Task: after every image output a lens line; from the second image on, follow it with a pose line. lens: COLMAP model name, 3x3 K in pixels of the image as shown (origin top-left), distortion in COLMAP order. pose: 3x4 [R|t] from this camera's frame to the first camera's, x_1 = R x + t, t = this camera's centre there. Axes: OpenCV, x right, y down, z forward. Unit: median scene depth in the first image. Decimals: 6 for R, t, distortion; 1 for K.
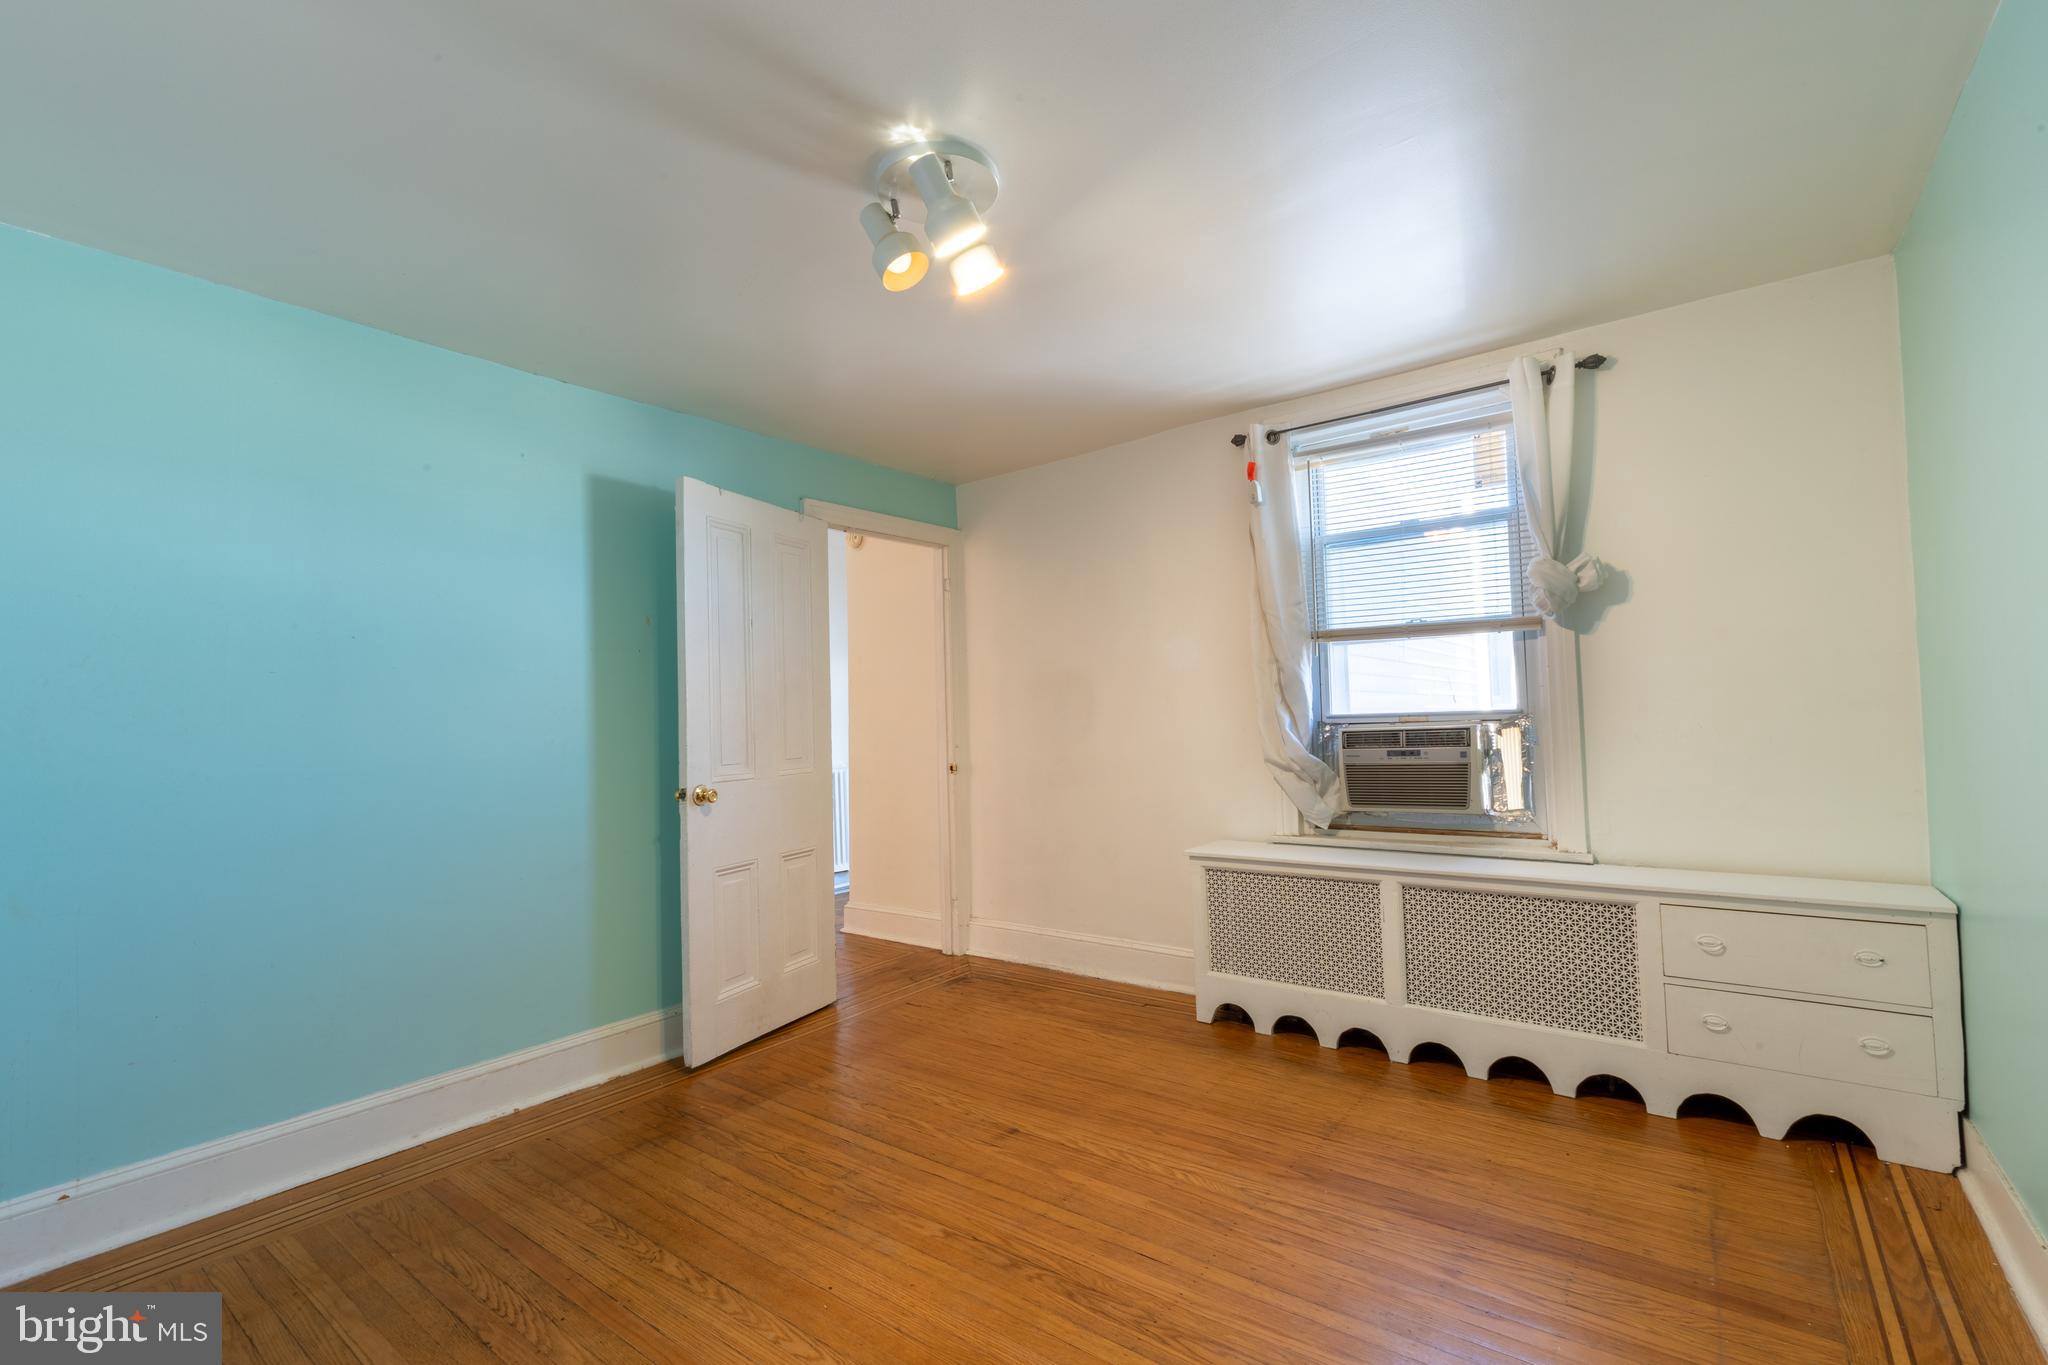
lens RADIAL K [[904.3, 0, 1028.9], [0, 904.3, 682.8], [0, 0, 1]] dist [-0.000409, -0.000216]
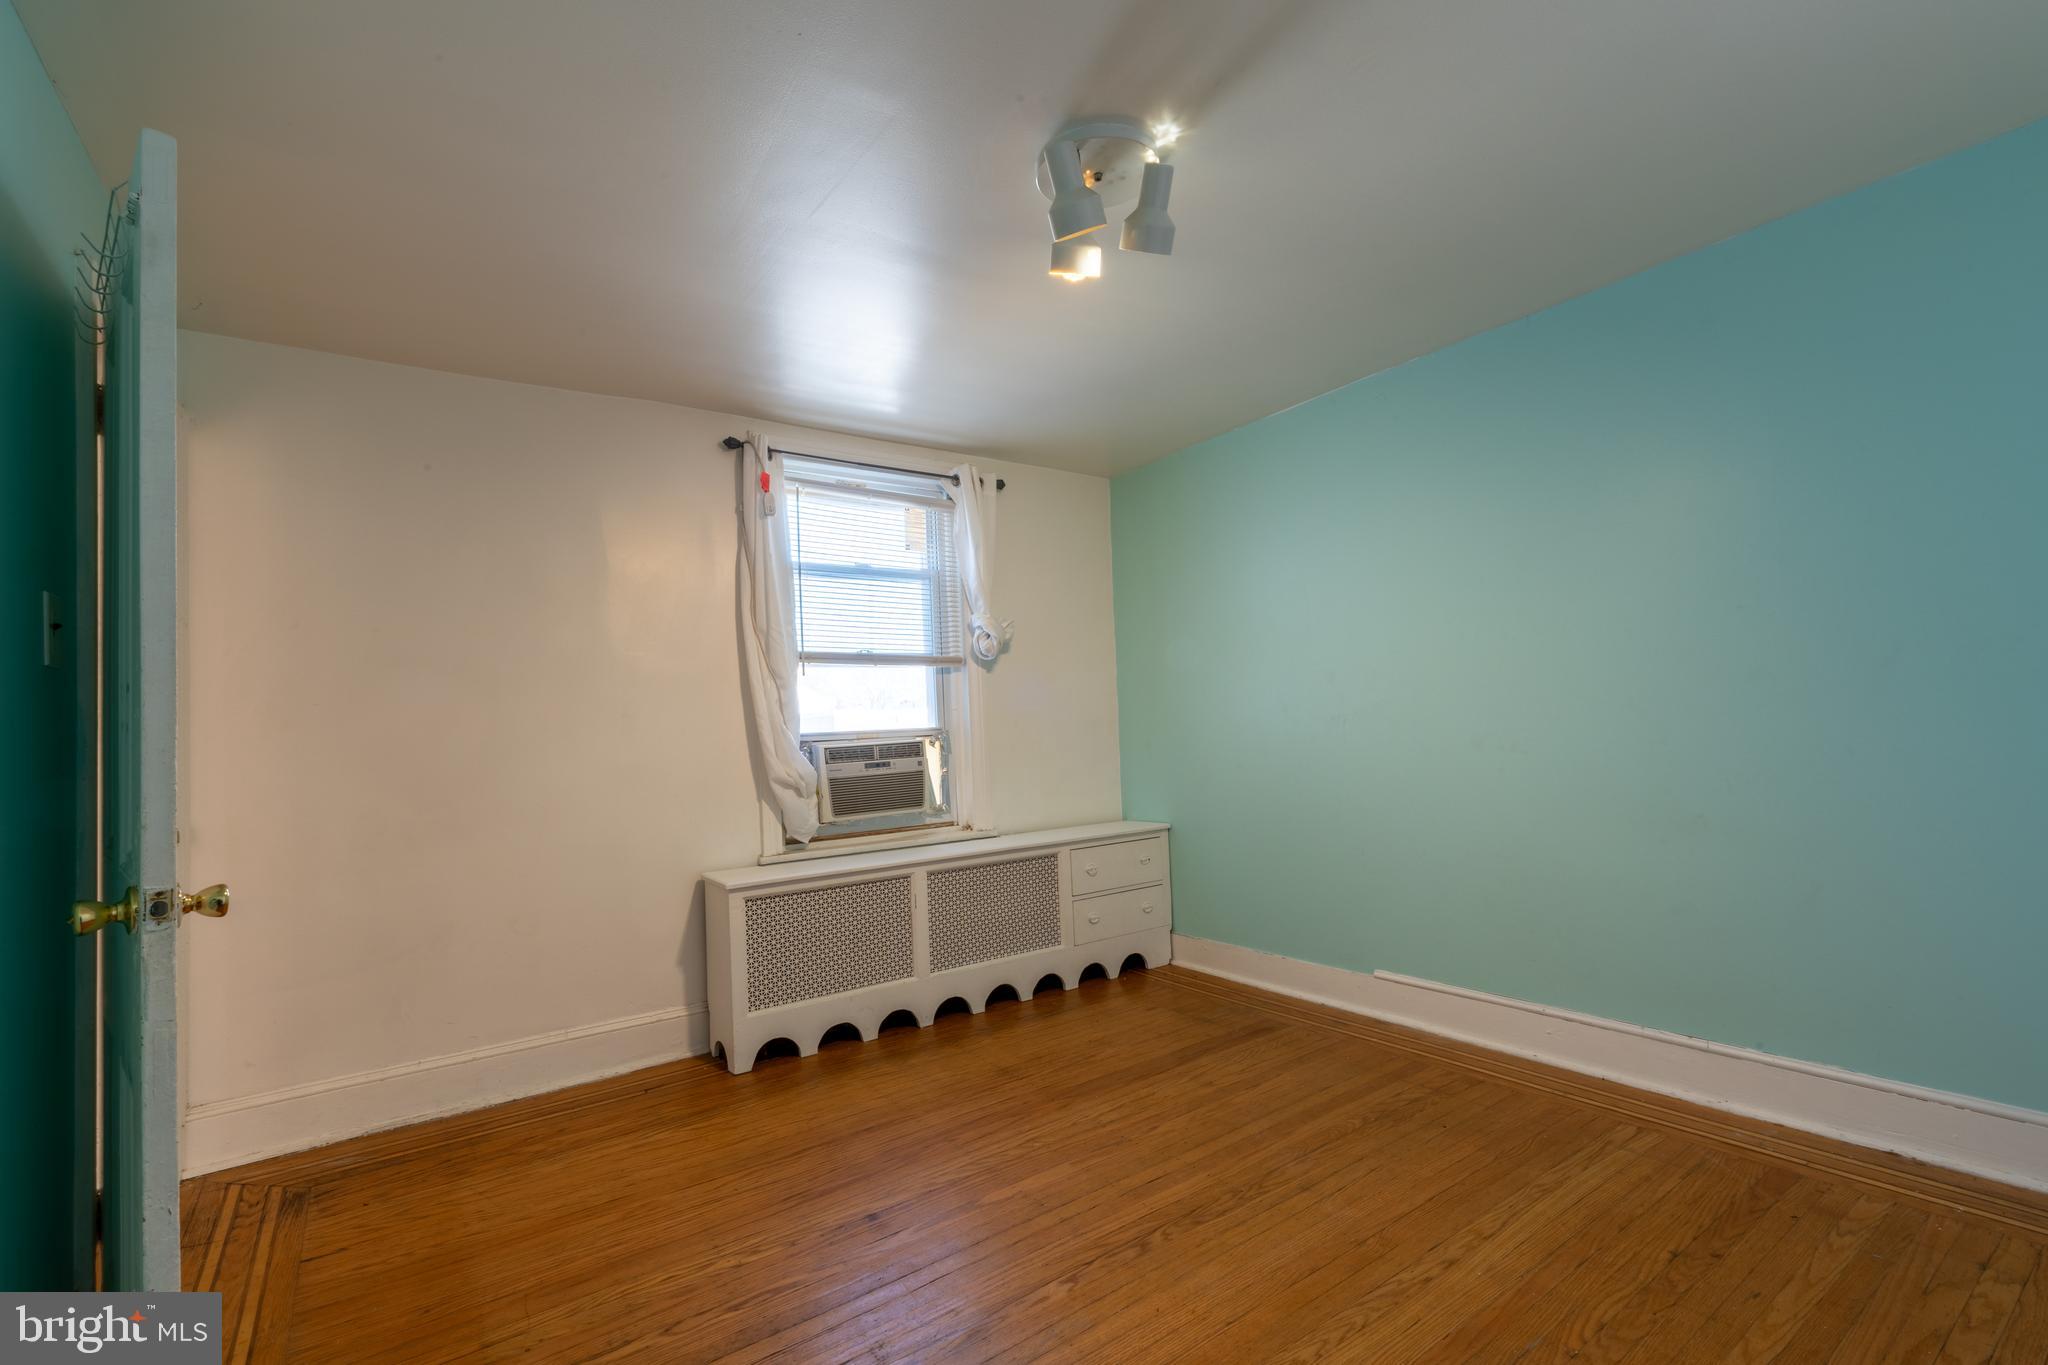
lens RADIAL K [[896.7, 0, 1023.9], [0, 896.7, 689.7], [0, 0, 1]] dist [-0.000982, 0.000099]
pose [[0.288967, 0.055603, 0.955723, -0.648301], [-0.006420, 0.998402, -0.056145, 0.046757], [-0.957317, 0.010088, 0.288863, 0.510078]]
